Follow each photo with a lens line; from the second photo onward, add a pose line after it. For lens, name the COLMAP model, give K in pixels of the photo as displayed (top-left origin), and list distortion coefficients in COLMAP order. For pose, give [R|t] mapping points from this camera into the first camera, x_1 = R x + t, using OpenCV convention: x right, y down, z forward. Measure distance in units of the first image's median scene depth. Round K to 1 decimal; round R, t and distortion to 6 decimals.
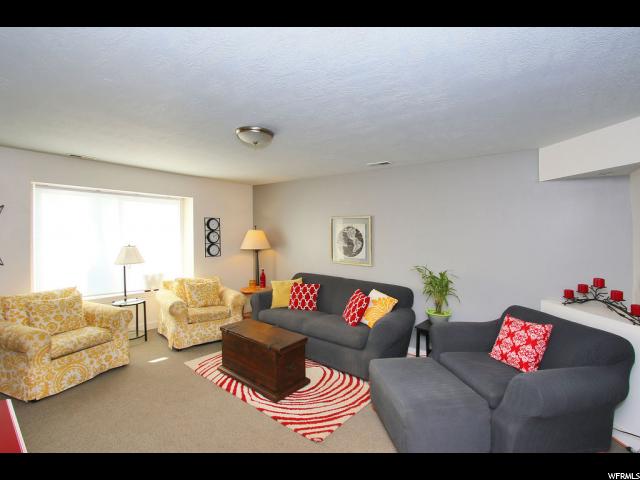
lens RADIAL K [[302.3, 0, 320.0], [0, 302.3, 240.0], [0, 0, 1]] dist [-0.001535, -0.000448]
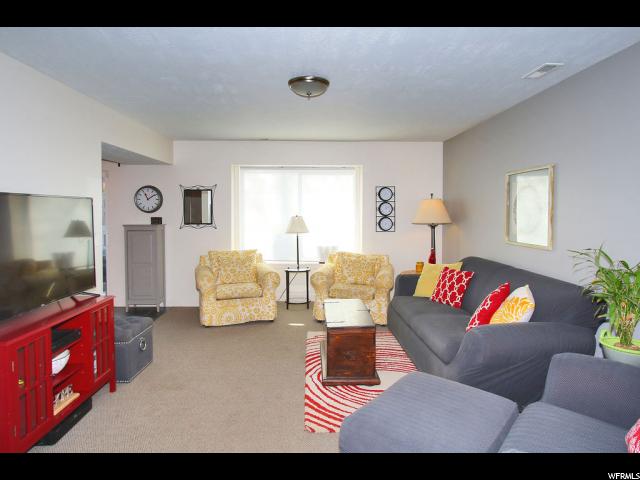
lens RADIAL K [[387.7, 0, 320.0], [0, 387.7, 240.0], [0, 0, 1]] dist [0.003883, 0.000530]
pose [[0.649697, 0.039782, -0.759151, 0.466912], [-0.012848, 0.999062, 0.041358, 0.045414], [0.760084, -0.017116, 0.649599, 0.180292]]
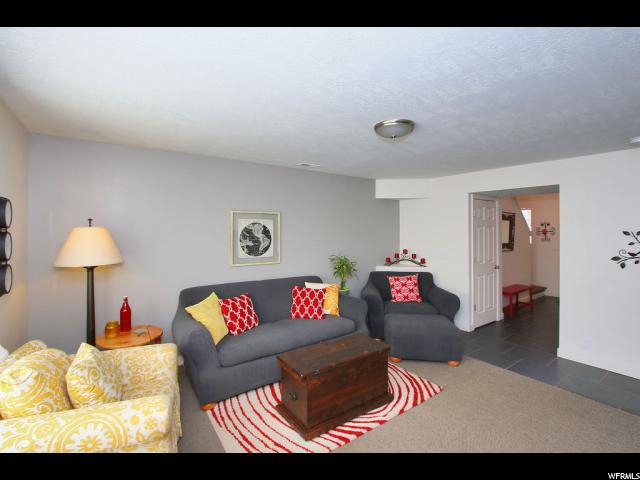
lens RADIAL K [[302.3, 0, 320.0], [0, 302.3, 240.0], [0, 0, 1]] dist [-0.001535, -0.000448]
pose [[0.253369, -0.051943, 0.965974, -0.780637], [0.028017, 0.998533, 0.046345, -0.031622], [-0.966964, 0.015321, 0.254453, 0.659222]]
